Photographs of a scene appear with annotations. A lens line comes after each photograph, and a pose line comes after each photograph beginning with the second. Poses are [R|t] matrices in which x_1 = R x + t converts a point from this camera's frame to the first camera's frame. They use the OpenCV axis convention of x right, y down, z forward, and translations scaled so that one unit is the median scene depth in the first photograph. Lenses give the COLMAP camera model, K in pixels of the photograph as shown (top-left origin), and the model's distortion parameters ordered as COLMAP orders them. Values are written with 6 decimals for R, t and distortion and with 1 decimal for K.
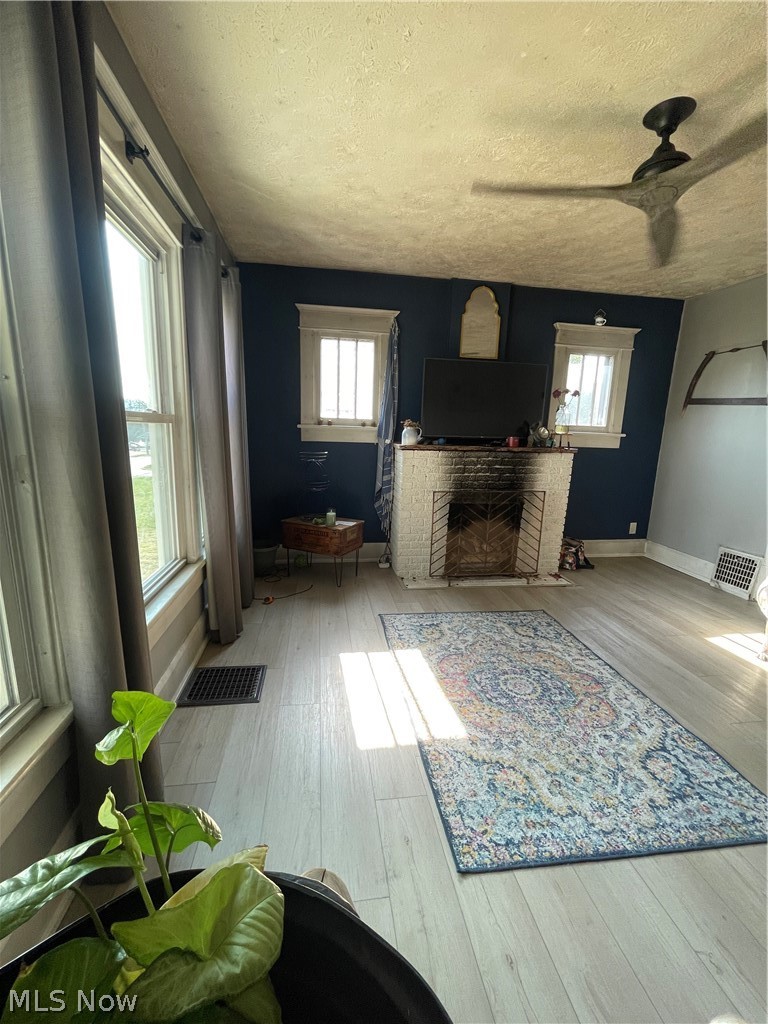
lens RADIAL K [[415.1, 0, 385.8], [0, 415.1, 509.6], [0, 0, 1]] dist [-0.002432, -0.001041]
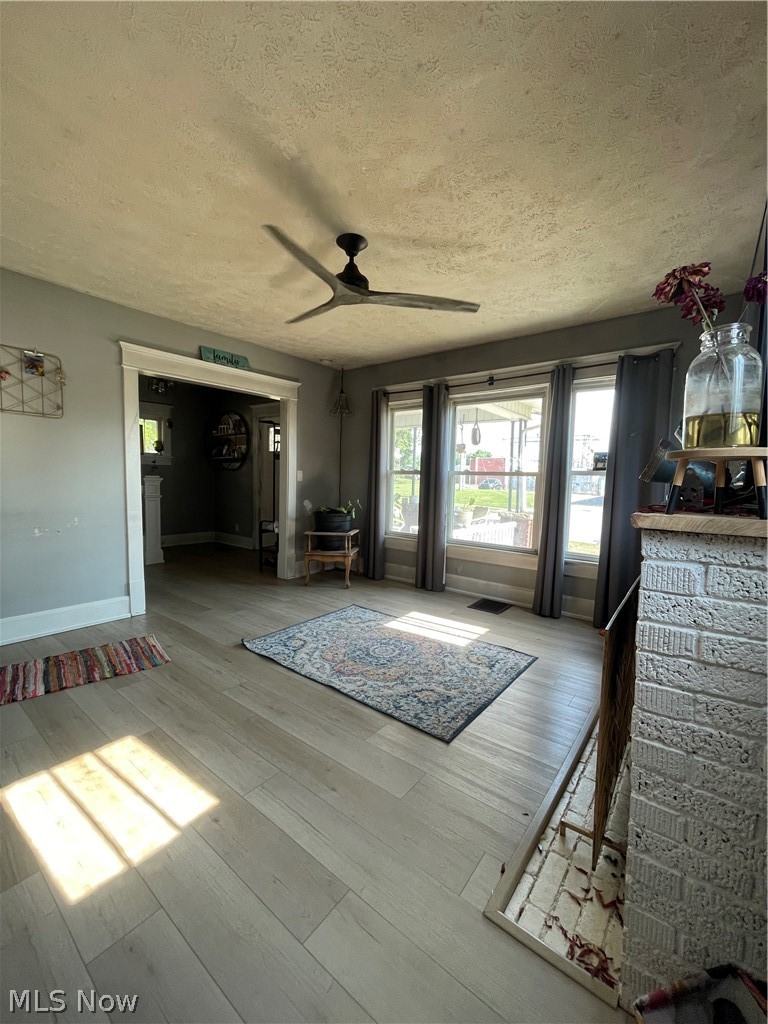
lens RADIAL K [[415.1, 0, 381.3], [0, 415.1, 509.5], [0, 0, 1]] dist [-0.002432, -0.001041]
pose [[-0.734254, 0.007237, -0.678836, 0.776276], [-0.167719, 0.967013, 0.191720, -0.181590], [0.657830, 0.254625, -0.708820, 1.137968]]
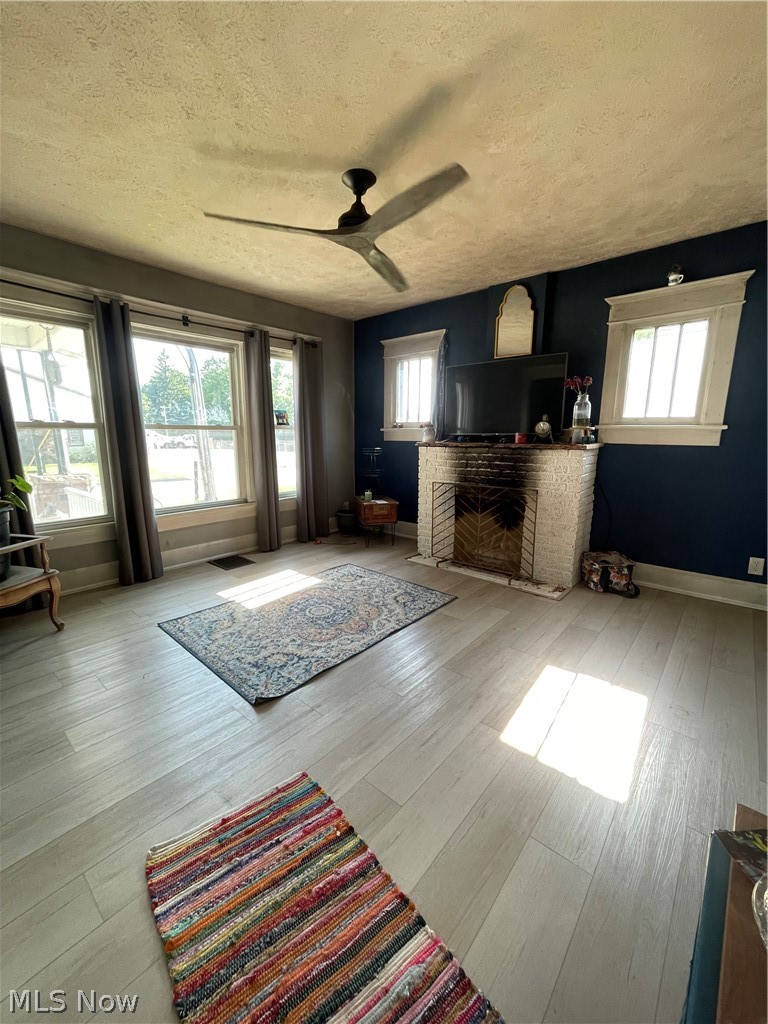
lens RADIAL K [[415.1, 0, 383.6], [0, 415.1, 510.9], [0, 0, 1]] dist [-0.002432, -0.001041]
pose [[0.647388, 0.114272, -0.753545, 0.902371], [-0.124097, 0.991307, 0.043713, 0.003131], [0.751990, 0.065213, 0.655941, 0.138377]]
